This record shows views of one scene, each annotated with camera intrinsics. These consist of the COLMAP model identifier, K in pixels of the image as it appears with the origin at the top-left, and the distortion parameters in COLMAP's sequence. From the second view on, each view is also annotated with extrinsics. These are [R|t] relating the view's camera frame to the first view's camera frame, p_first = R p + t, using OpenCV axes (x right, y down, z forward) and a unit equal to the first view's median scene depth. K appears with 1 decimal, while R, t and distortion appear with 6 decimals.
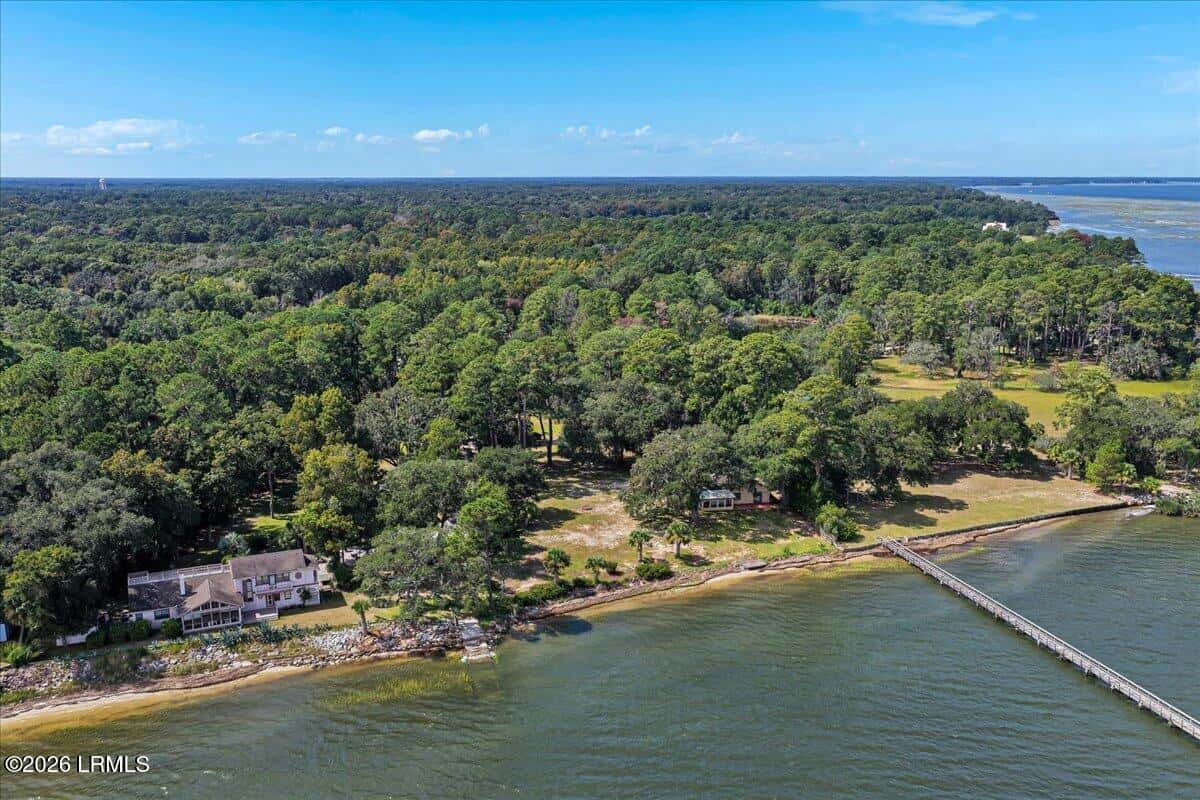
lens RADIAL K [[1014.0, 0, 601.6], [0, 1014.0, 366.4], [0, 0, 1]] dist [0.039446, -0.001001]
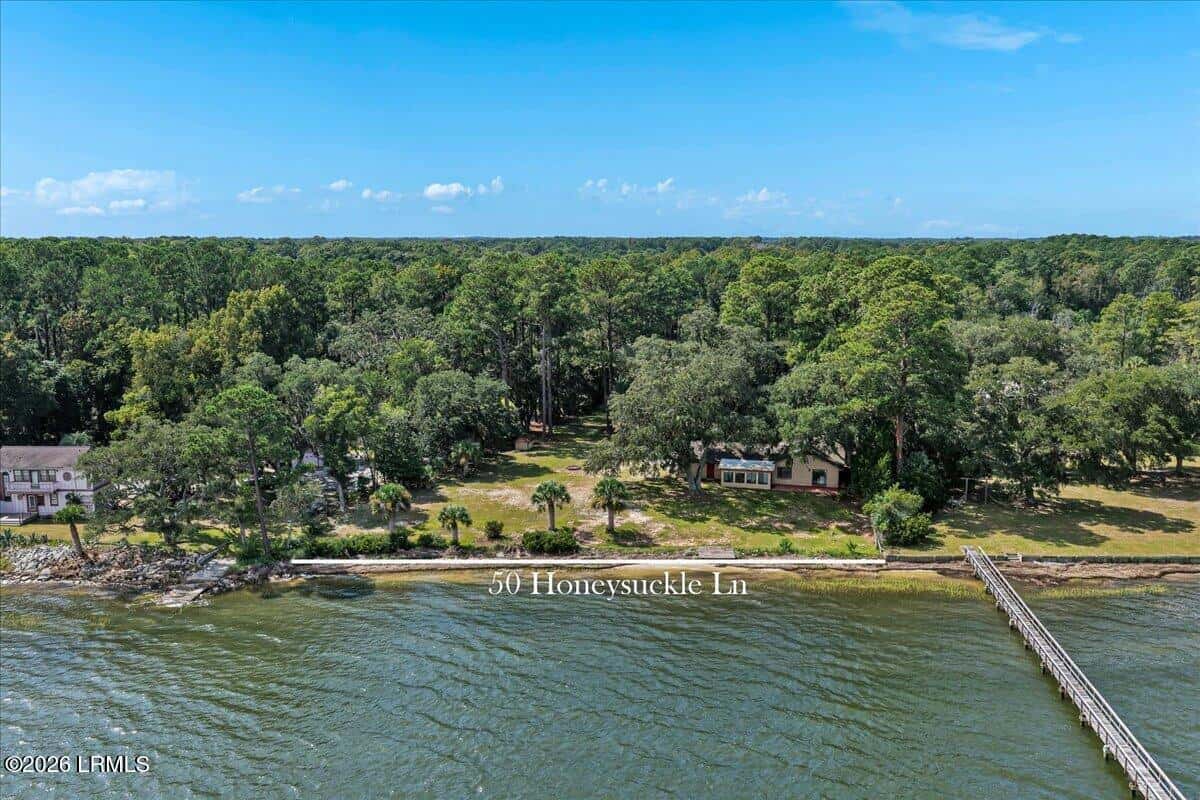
lens RADIAL K [[1014.0, 0, 601.6], [0, 1014.0, 366.4], [0, 0, 1]] dist [0.039446, -0.001001]
pose [[0.913247, 0.047985, -0.404571, 0.379729], [-0.072832, 0.996272, -0.046240, 0.128701], [0.400844, 0.071694, 0.913337, 0.447935]]
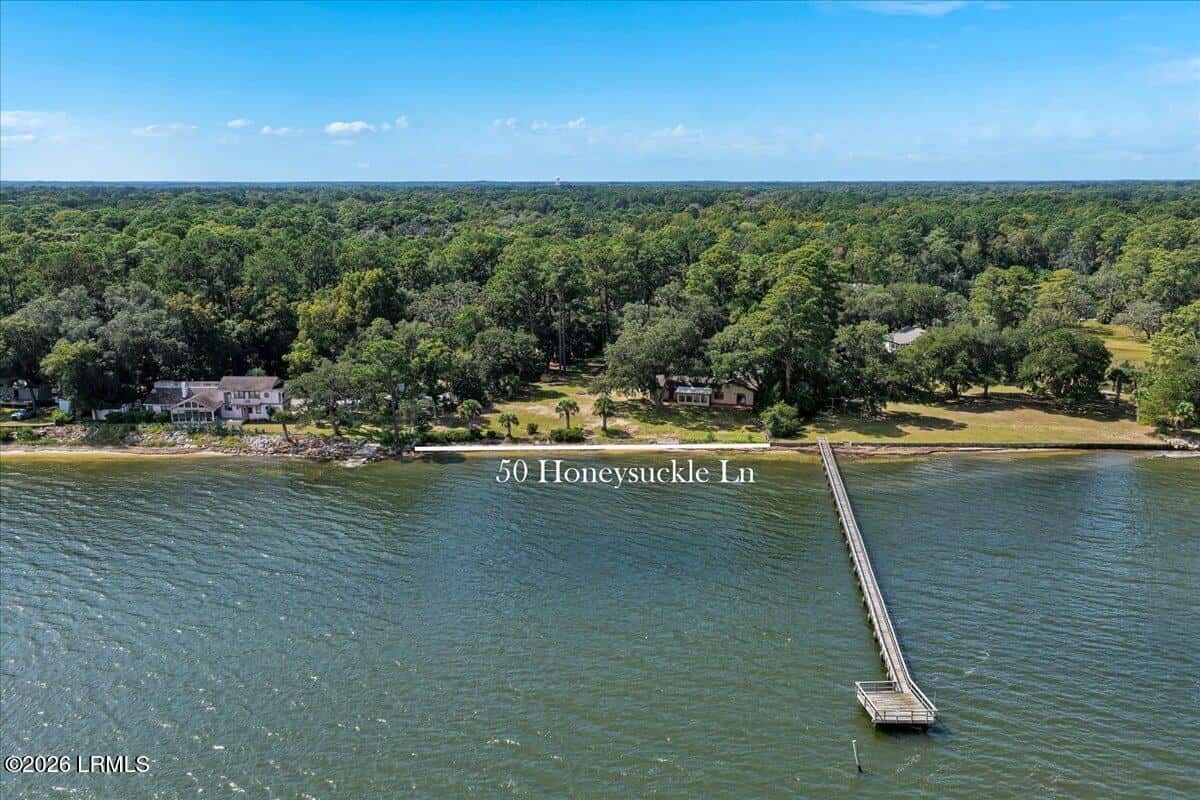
lens RADIAL K [[1014.0, 0, 601.6], [0, 1014.0, 366.4], [0, 0, 1]] dist [0.039446, -0.001001]
pose [[0.911250, 0.071572, -0.405586, 0.571522], [-0.073739, 0.997224, 0.010303, 0.127295], [0.405198, 0.020519, 0.913999, 0.033528]]
